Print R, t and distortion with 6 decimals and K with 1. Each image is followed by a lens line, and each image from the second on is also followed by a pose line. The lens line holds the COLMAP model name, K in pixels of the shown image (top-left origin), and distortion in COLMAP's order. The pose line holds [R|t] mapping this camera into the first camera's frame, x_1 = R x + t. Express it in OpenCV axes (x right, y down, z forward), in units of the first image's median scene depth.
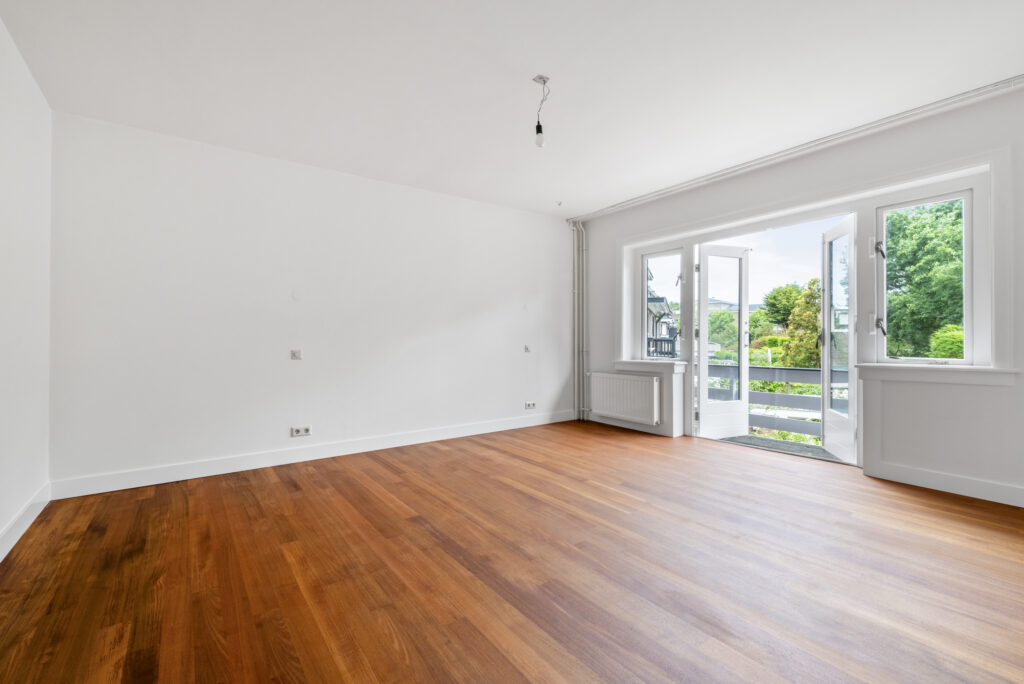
lens RADIAL K [[448.1, 0, 514.5], [0, 448.1, 331.5], [0, 0, 1]] dist [-0.001287, -0.000058]
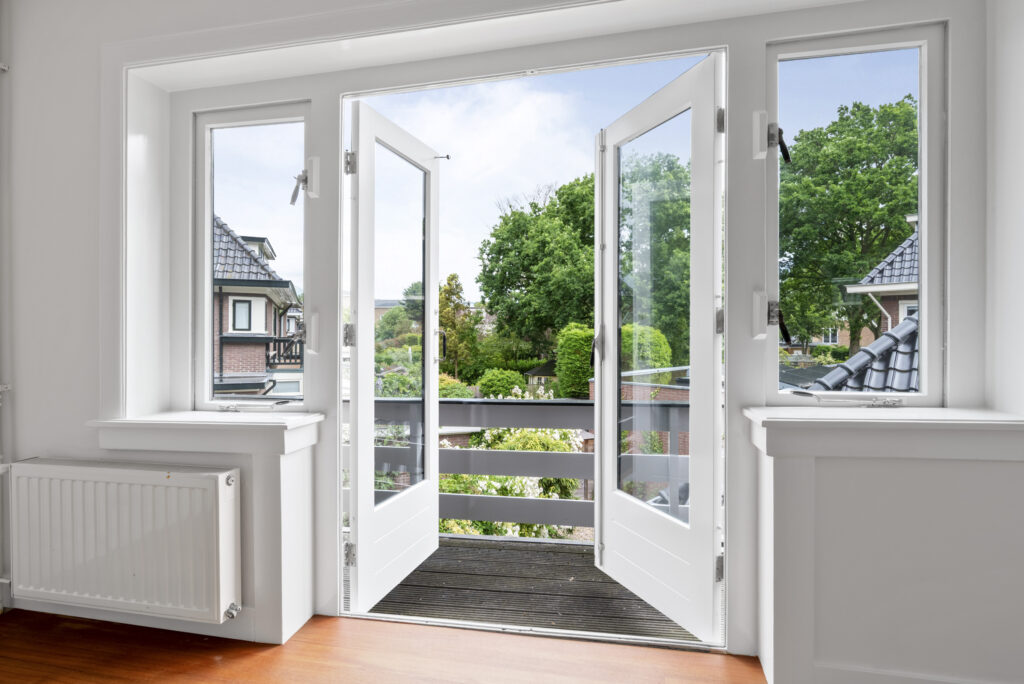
lens RADIAL K [[507.4, 0, 513.2], [0, 507.4, 332.7], [0, 0, 1]] dist [0.002185, 0.000368]
pose [[0.745607, -0.003584, 0.666376, 0.204823], [-0.002274, 0.999966, 0.007922, -0.002079], [-0.666382, -0.007422, 0.745574, 0.533958]]
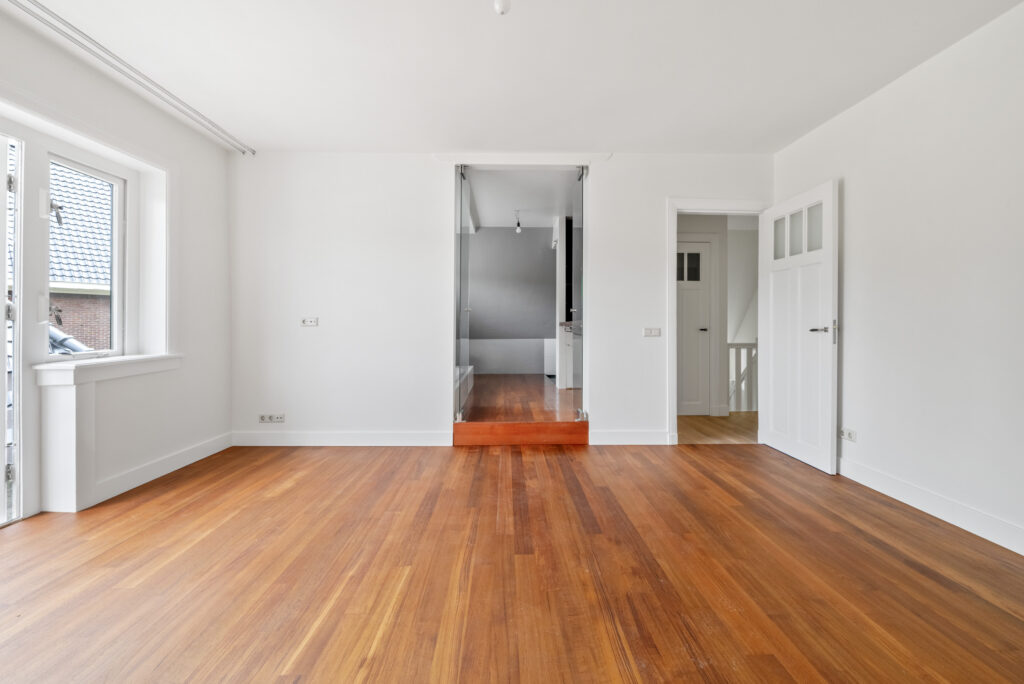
lens RADIAL K [[432.9, 0, 517.9], [0, 432.9, 323.6], [0, 0, 1]] dist [-0.001953, -0.000333]
pose [[-0.823965, 0.000216, 0.566641, -0.150145], [-0.007948, 0.999897, -0.011938, 0.005620], [-0.566585, -0.014340, -0.823878, 0.765052]]
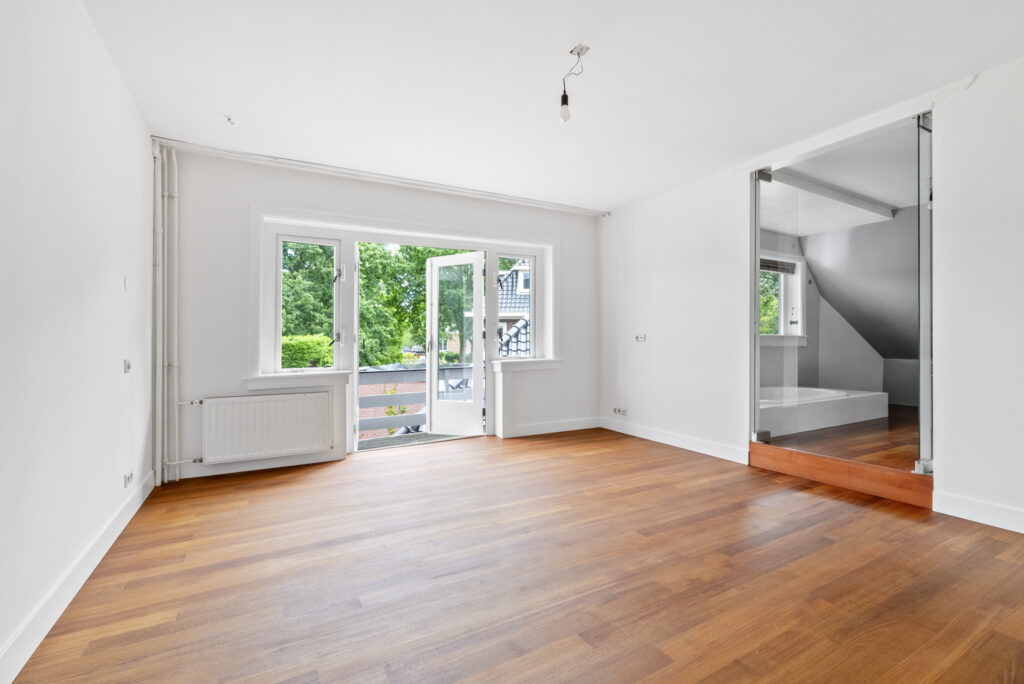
lens RADIAL K [[455.8, 0, 510.5], [0, 455.8, 339.6], [0, 0, 1]] dist [0.000008, 0.000065]
pose [[0.122267, 0.004022, 0.992489, -0.429122], [-0.008870, 0.999956, -0.002959, 0.005652], [-0.992458, -0.008442, 0.122297, 0.518530]]
